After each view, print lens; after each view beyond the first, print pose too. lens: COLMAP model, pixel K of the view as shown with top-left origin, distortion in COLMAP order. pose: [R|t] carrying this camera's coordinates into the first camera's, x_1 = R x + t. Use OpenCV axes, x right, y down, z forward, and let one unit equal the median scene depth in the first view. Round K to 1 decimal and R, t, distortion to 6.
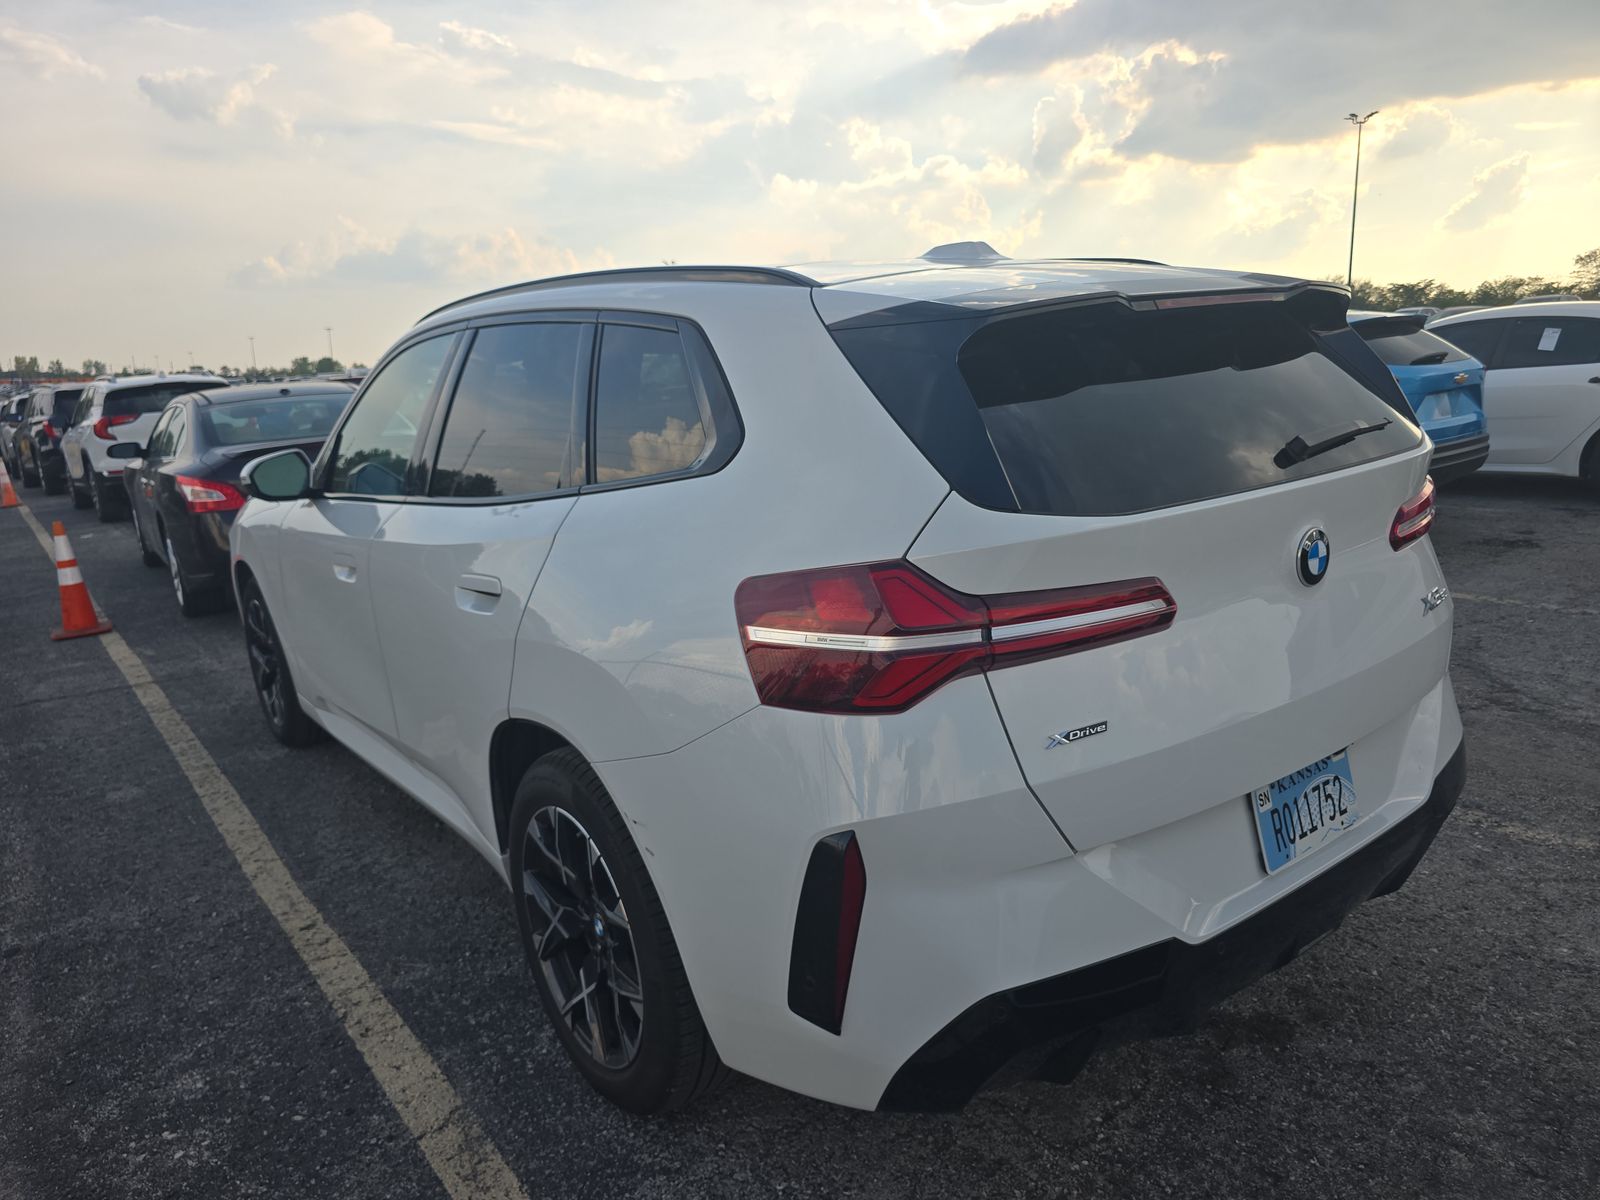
lens RADIAL K [[1117.5, 0, 800.0], [0, 1117.5, 600.0], [0, 0, 1]] dist [0.036914, -0.037812]
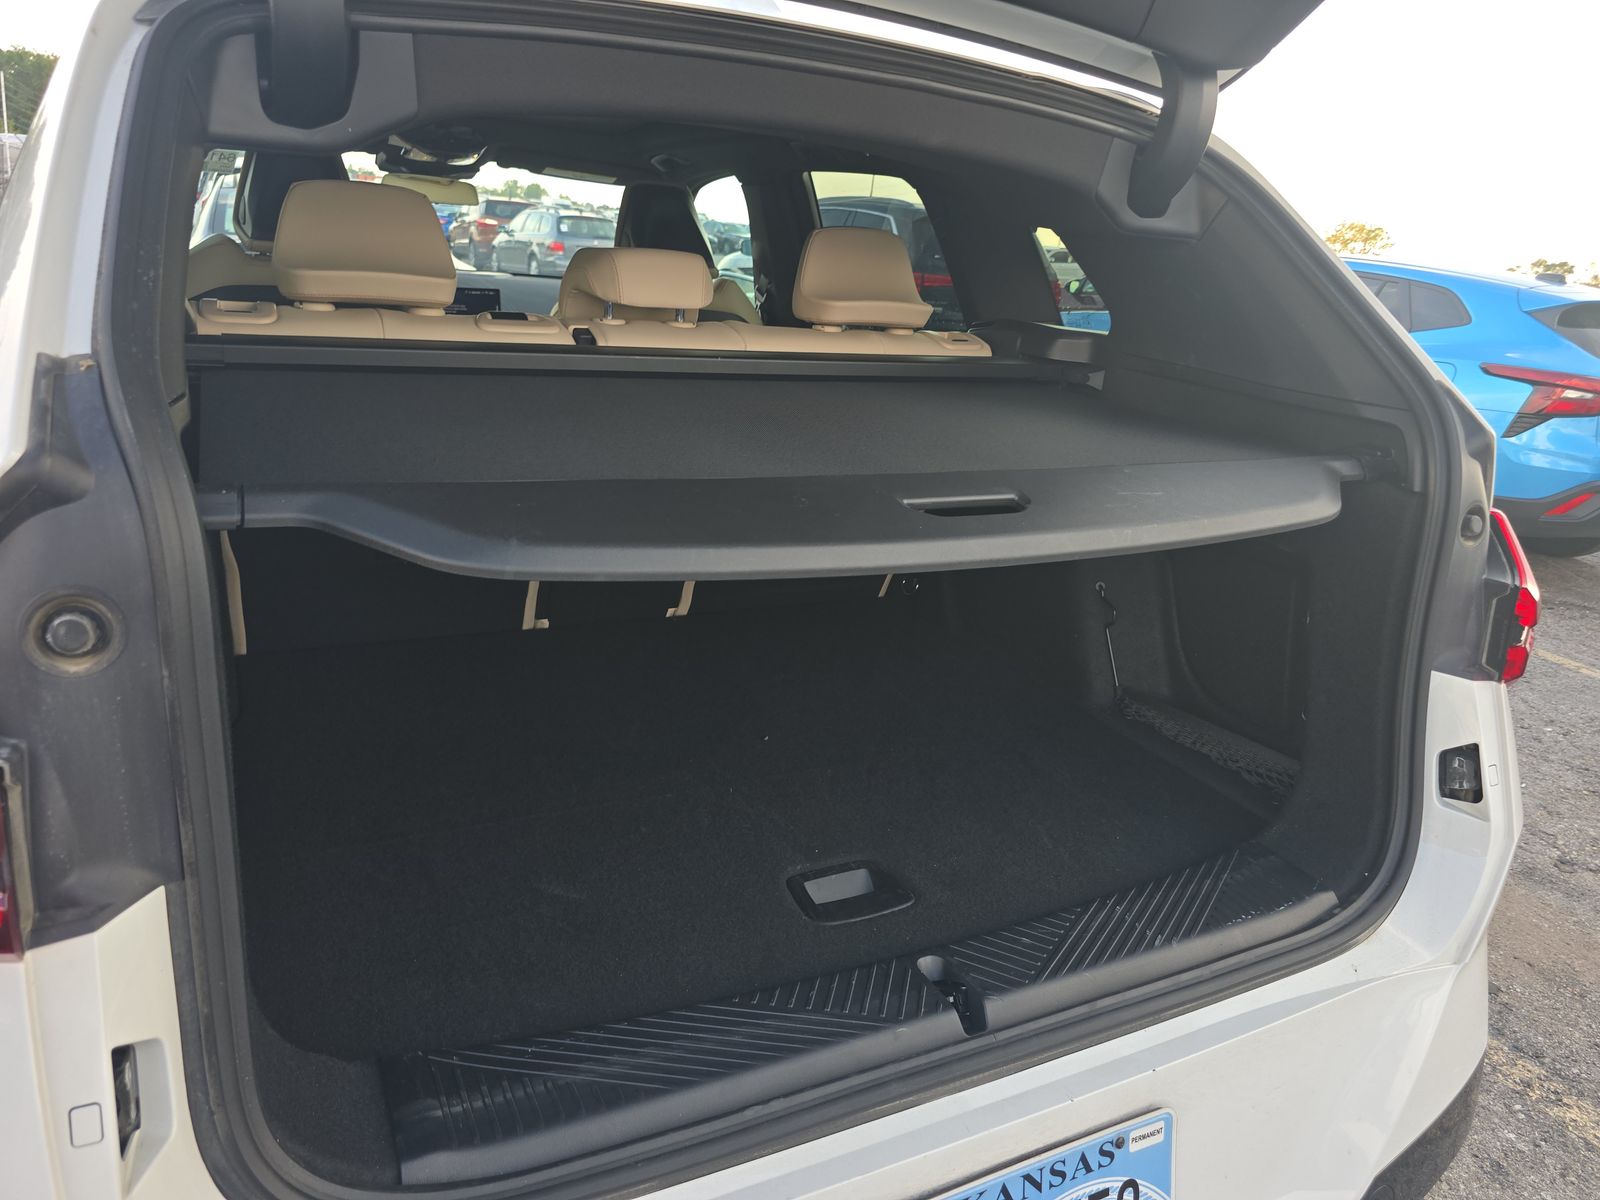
lens RADIAL K [[1083.7, 0, 800.0], [0, 1083.7, 600.0], [0, 0, 1]] dist [0.062443, -0.049213]
pose [[0.971082, 0.202793, -0.125999, 0.105365], [-0.188549, 0.975150, 0.116329, -0.035090], [0.146458, -0.089208, 0.985186, 0.161960]]
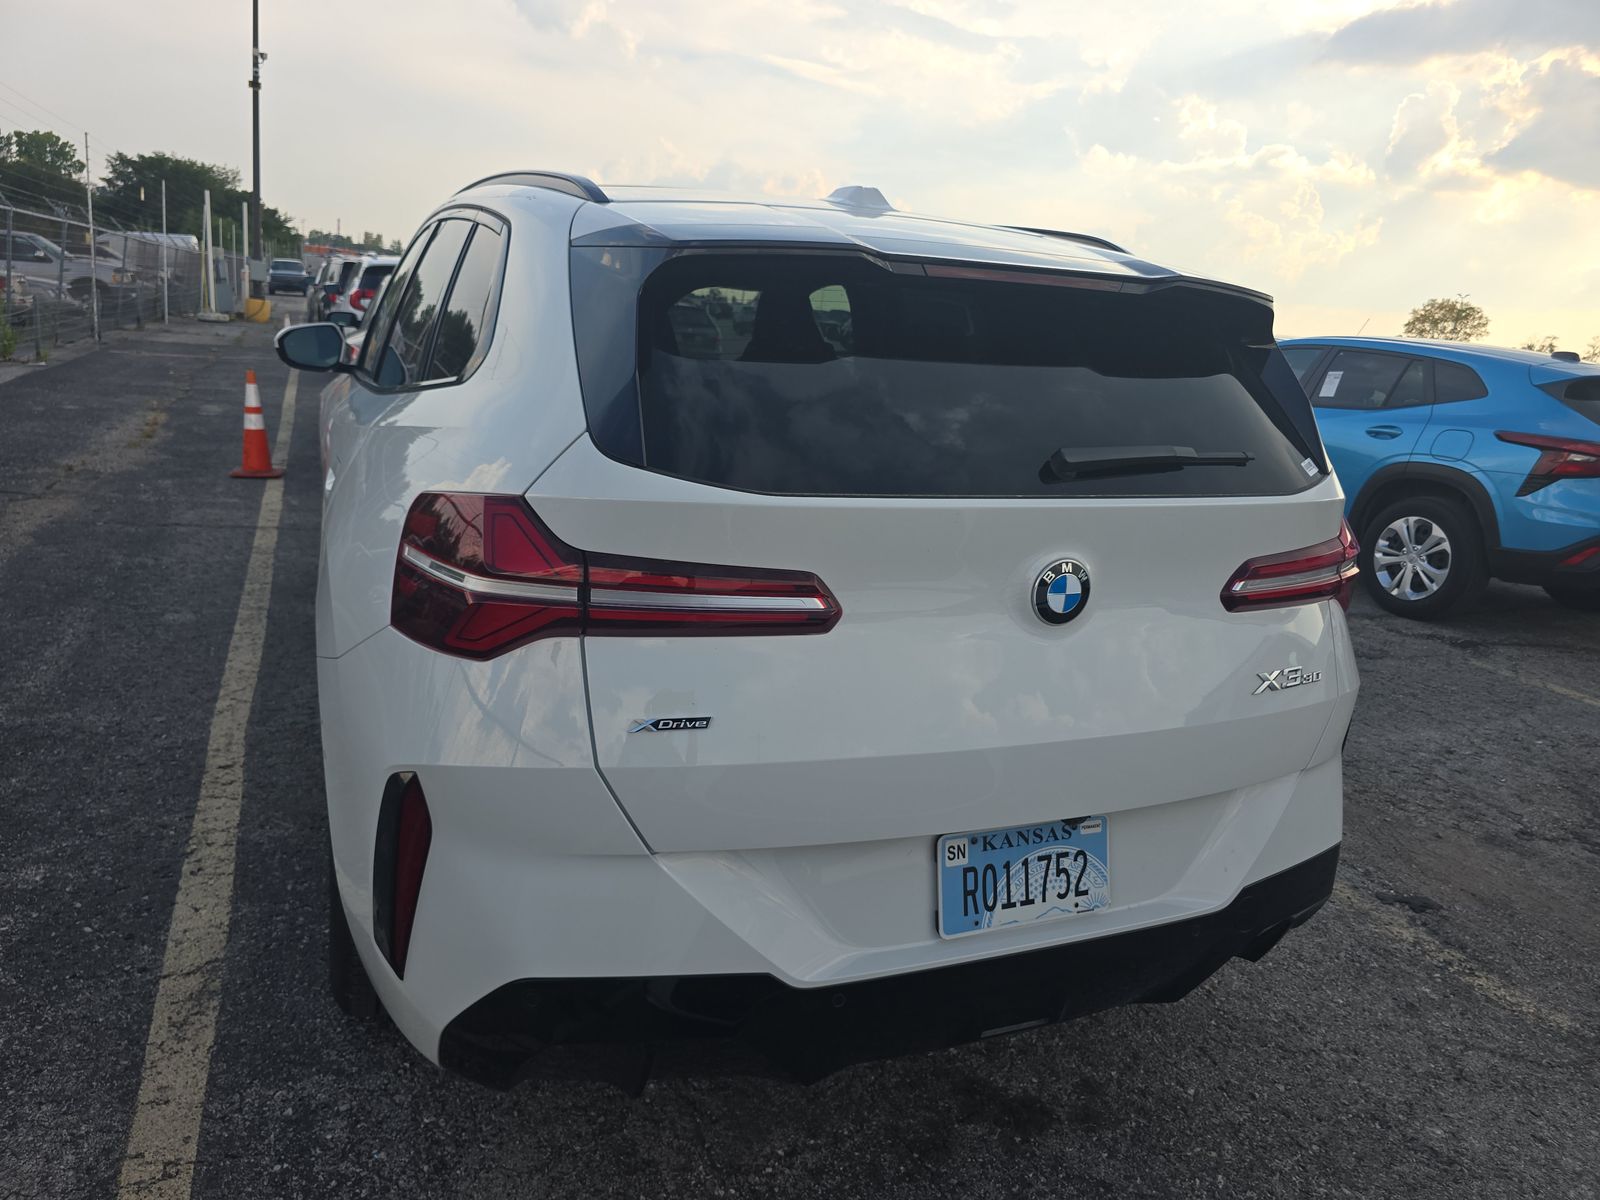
lens RADIAL K [[1117.5, 0, 800.0], [0, 1117.5, 600.0], [0, 0, 1]] dist [0.036914, -0.037812]
pose [[0.958698, 0.198112, -0.204081, 0.123437], [-0.191218, 0.980106, 0.053168, -0.010995], [0.210554, -0.011948, 0.977509, 0.035474]]
